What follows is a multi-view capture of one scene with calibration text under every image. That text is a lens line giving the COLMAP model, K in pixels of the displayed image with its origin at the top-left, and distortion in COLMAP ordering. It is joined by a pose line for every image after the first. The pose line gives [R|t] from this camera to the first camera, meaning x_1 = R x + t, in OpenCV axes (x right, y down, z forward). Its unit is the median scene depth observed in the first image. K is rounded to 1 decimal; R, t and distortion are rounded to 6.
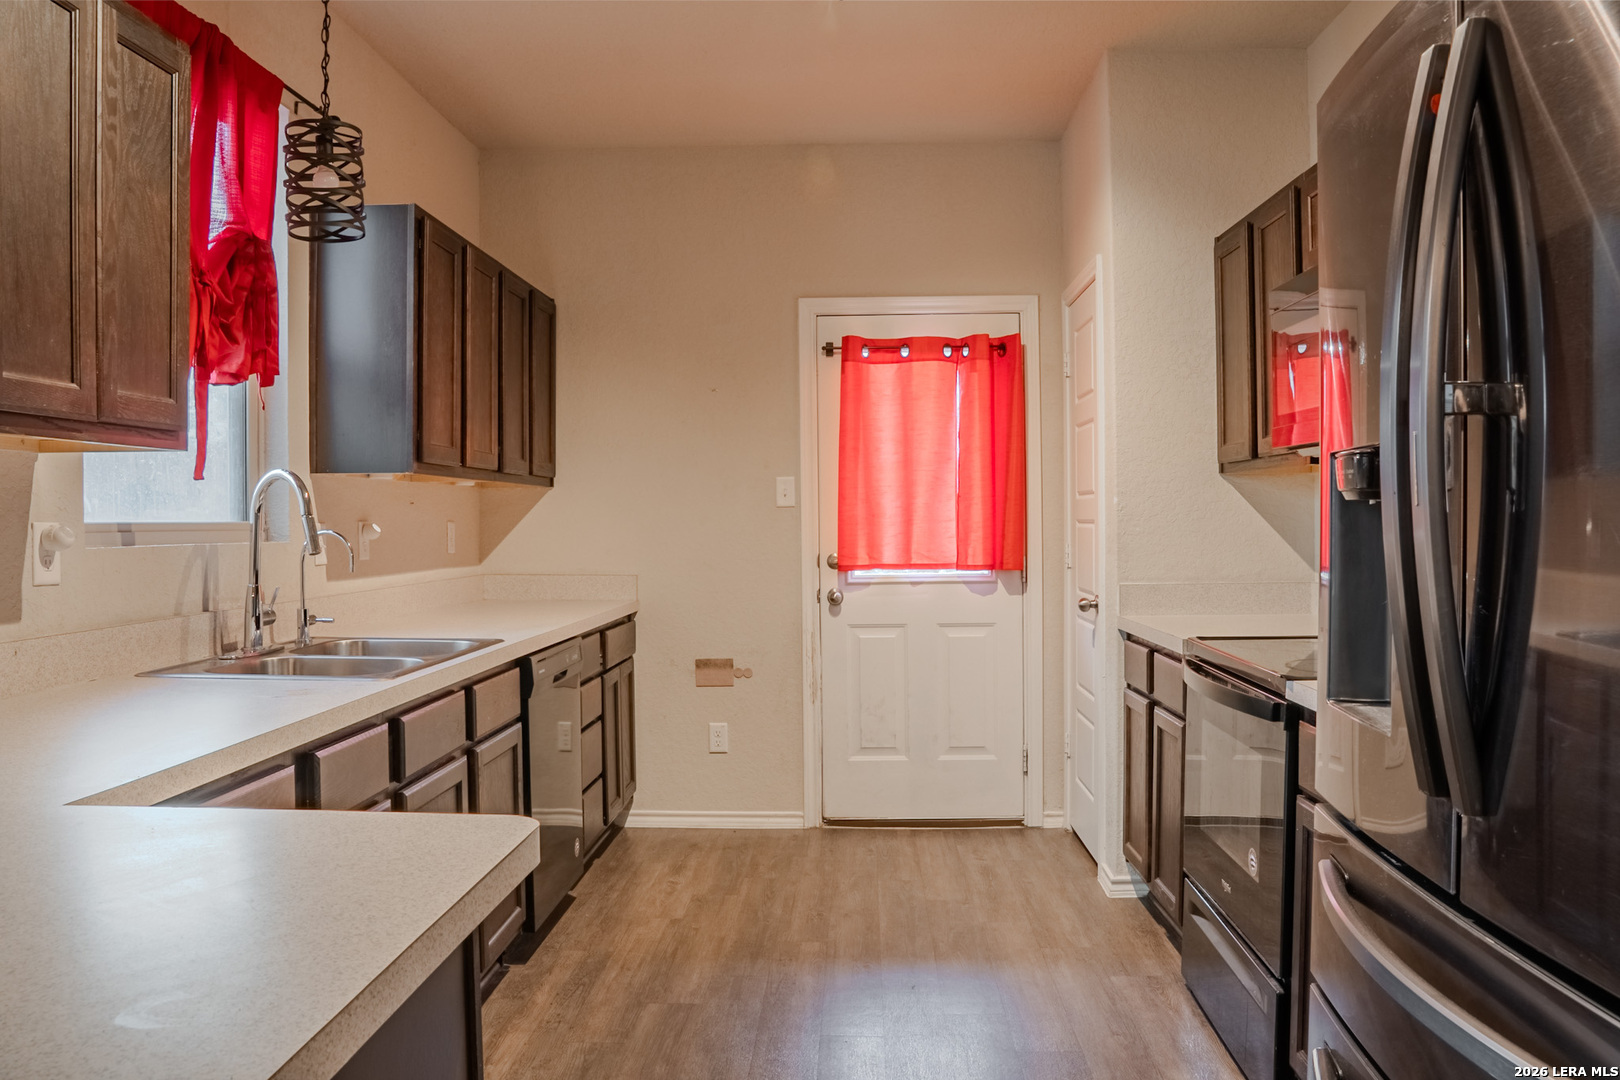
lens RADIAL K [[1220.6, 0, 809.9], [0, 1220.6, 541.0], [0, 0, 1]] dist [-0.132603, 0.096892]
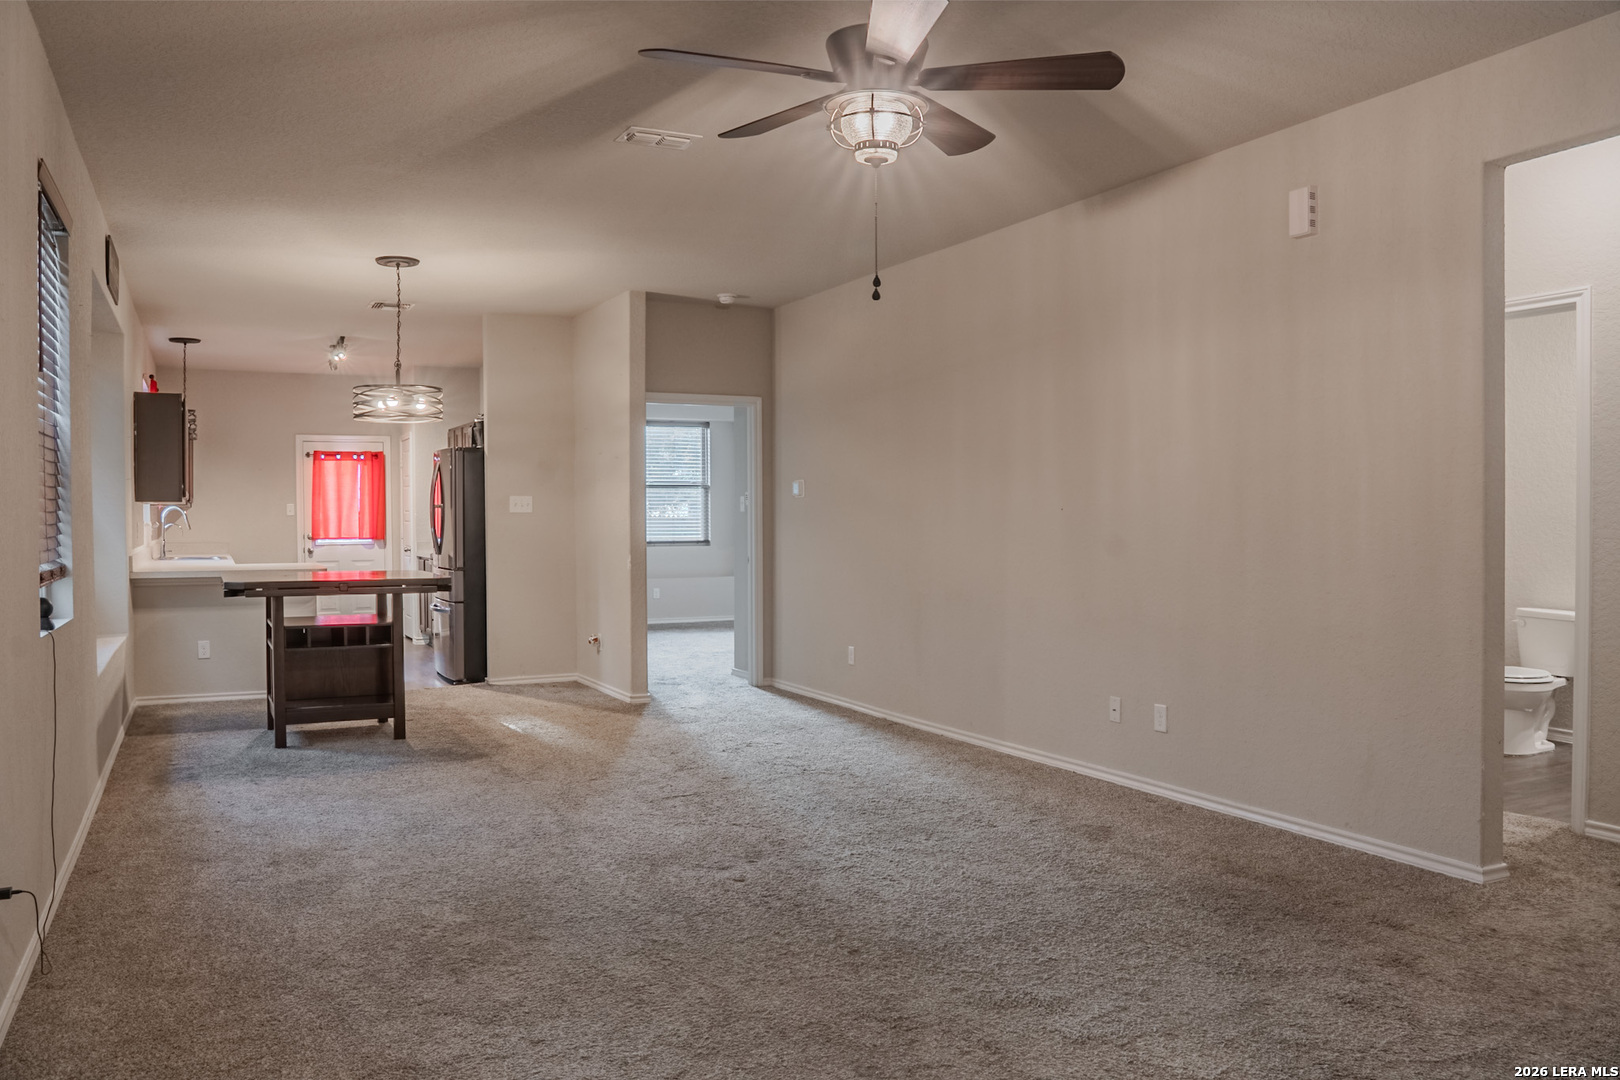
lens RADIAL K [[1220.6, 0, 810.9], [0, 1220.6, 540.3], [0, 0, 1]] dist [-0.132603, 0.096892]
pose [[0.875160, -0.010186, 0.483727, -0.280318], [0.007153, 0.999941, 0.008115, 0.011371], [-0.483781, -0.003641, 0.875181, -1.748213]]
